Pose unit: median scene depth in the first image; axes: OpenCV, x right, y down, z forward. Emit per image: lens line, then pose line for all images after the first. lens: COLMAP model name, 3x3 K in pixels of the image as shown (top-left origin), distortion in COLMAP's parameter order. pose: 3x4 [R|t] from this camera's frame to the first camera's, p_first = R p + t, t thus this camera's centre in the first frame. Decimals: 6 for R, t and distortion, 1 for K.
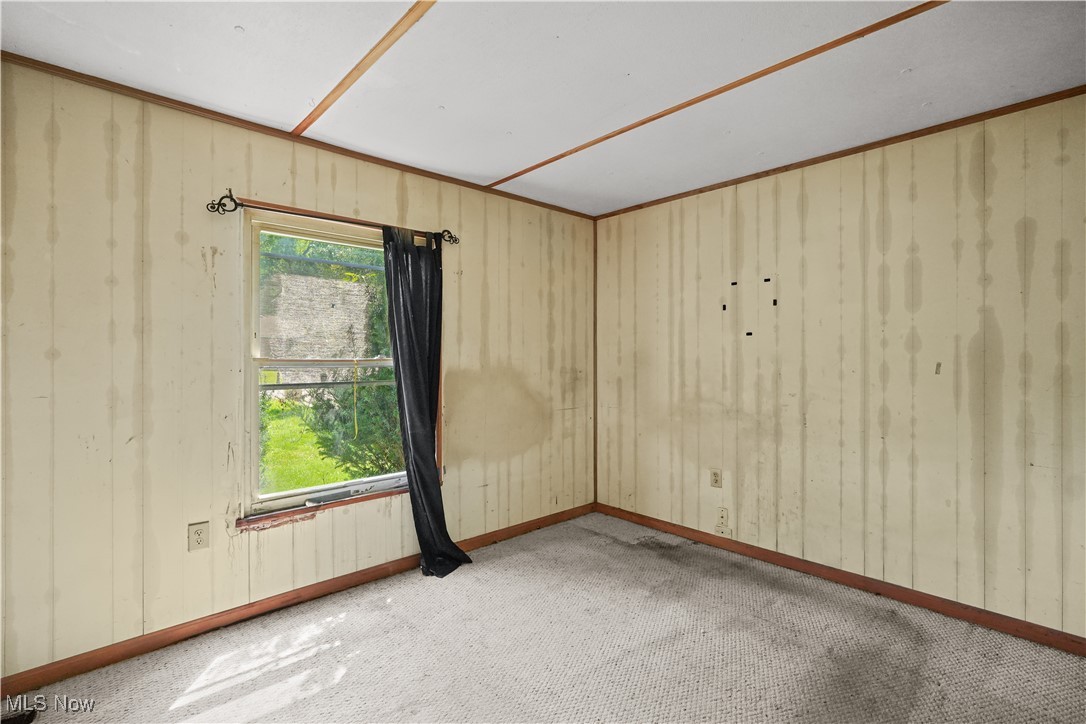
lens RADIAL K [[495.5, 0, 547.8], [0, 495.5, 356.4], [0, 0, 1]] dist [-0.012996, 0.003541]
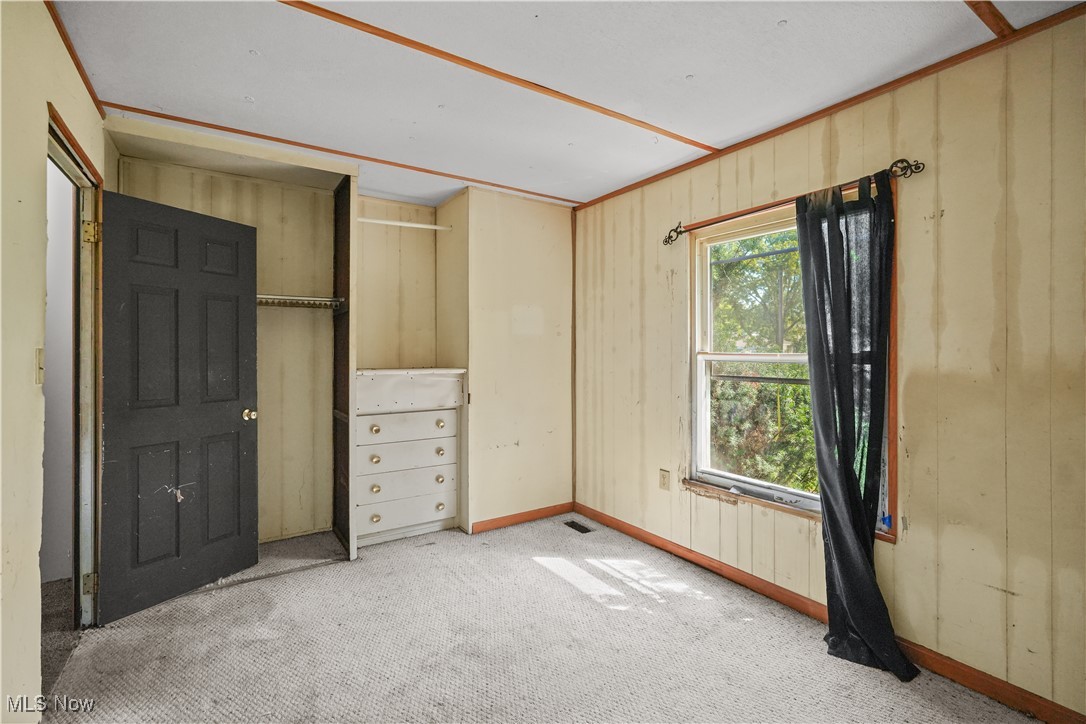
lens RADIAL K [[495.5, 0, 547.9], [0, 495.5, 354.1], [0, 0, 1]] dist [-0.012996, 0.003541]
pose [[-0.162969, 0.004727, -0.986620, 0.660691], [-0.005419, 0.999969, 0.005686, 0.003316], [0.986616, 0.006273, -0.162938, 0.818878]]
